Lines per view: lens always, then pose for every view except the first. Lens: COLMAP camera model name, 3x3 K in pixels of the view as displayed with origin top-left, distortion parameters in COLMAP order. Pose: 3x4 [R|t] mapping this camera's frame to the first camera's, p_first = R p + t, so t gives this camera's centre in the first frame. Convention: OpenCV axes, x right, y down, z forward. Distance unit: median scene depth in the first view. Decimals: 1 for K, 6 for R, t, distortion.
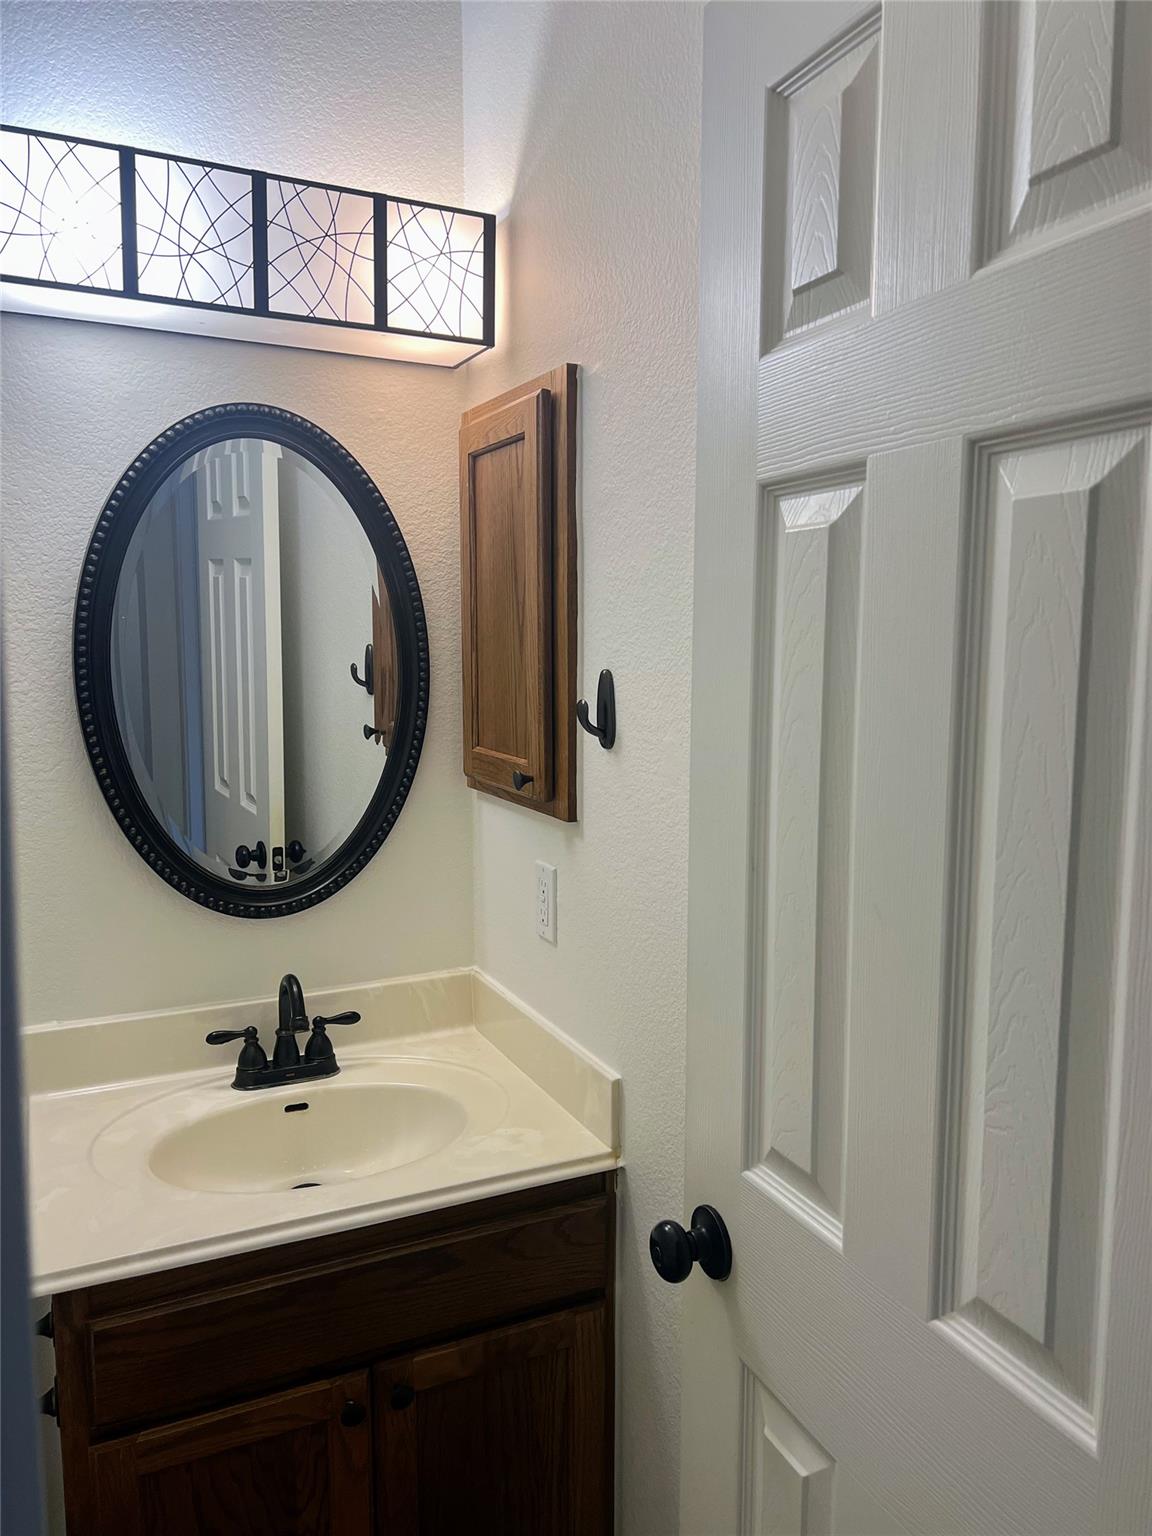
lens RADIAL K [[1158.1, 0, 581.3], [0, 1158.1, 768.2], [0, 0, 1]] dist [0.101349, -0.108526]
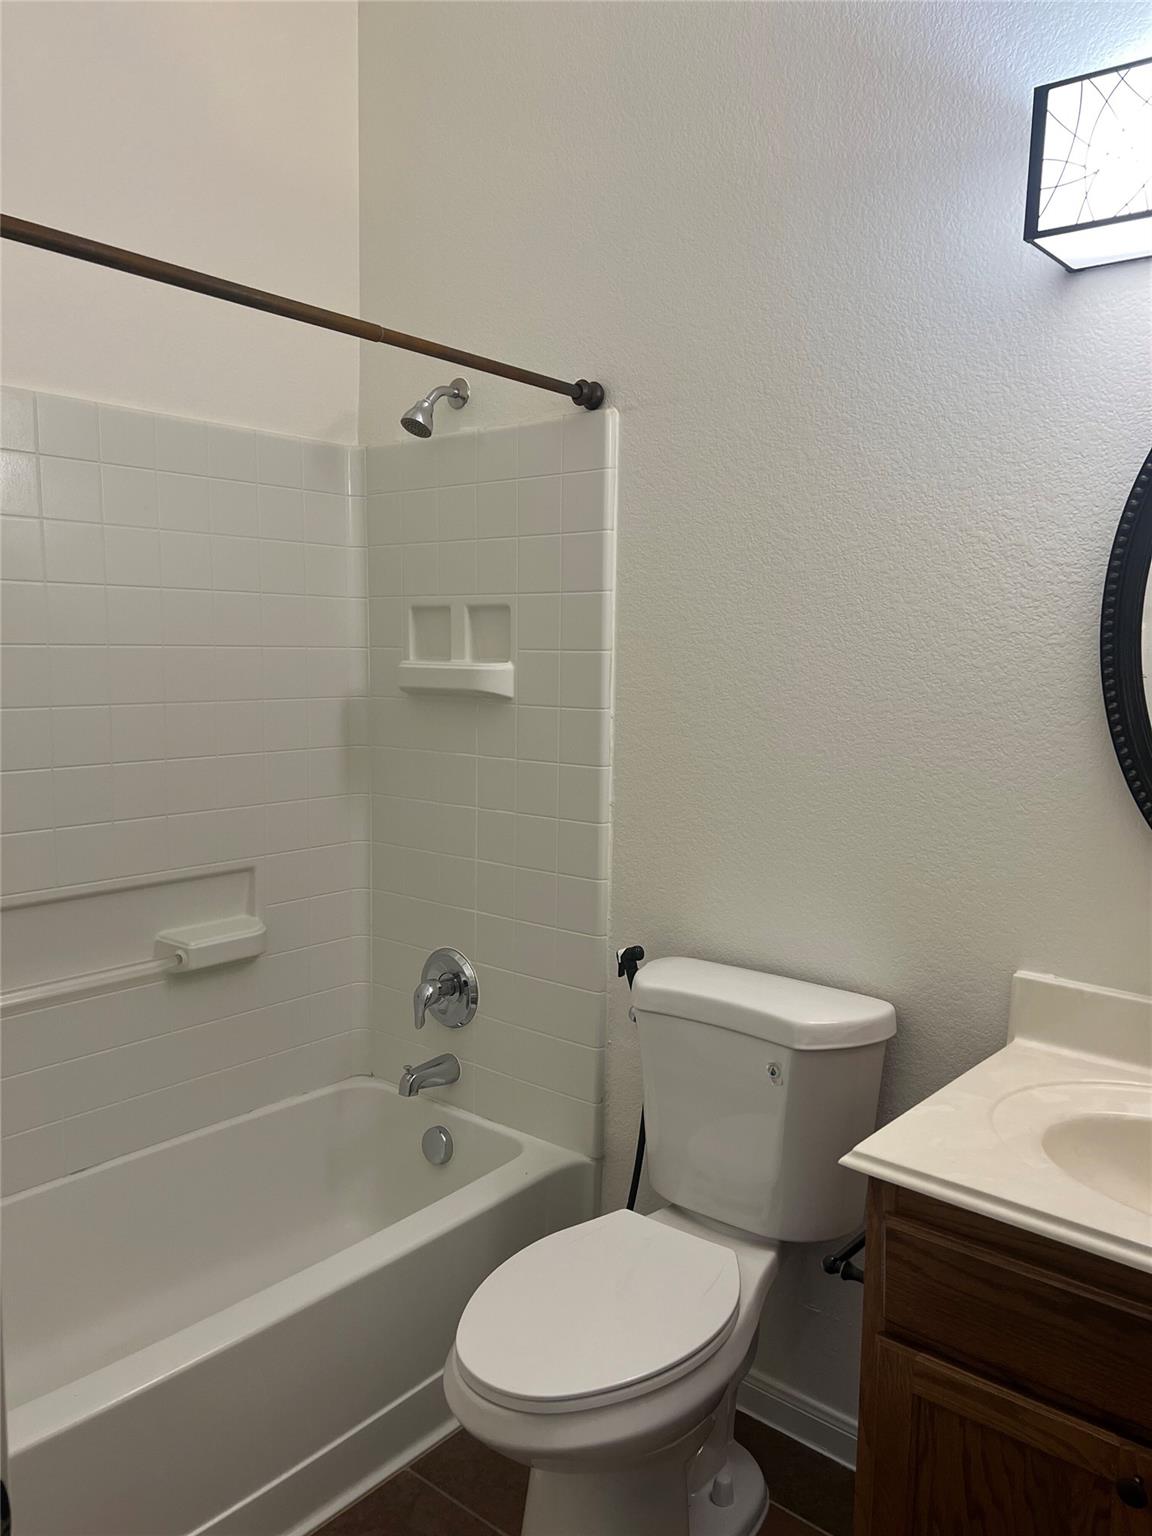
lens RADIAL K [[1158.1, 0, 581.3], [0, 1158.1, 768.2], [0, 0, 1]] dist [0.101349, -0.108526]
pose [[0.419876, 0.107335, -0.901212, 0.345299], [-0.130312, 0.989823, 0.057176, 0.045845], [0.898178, 0.093432, 0.429589, 0.249768]]
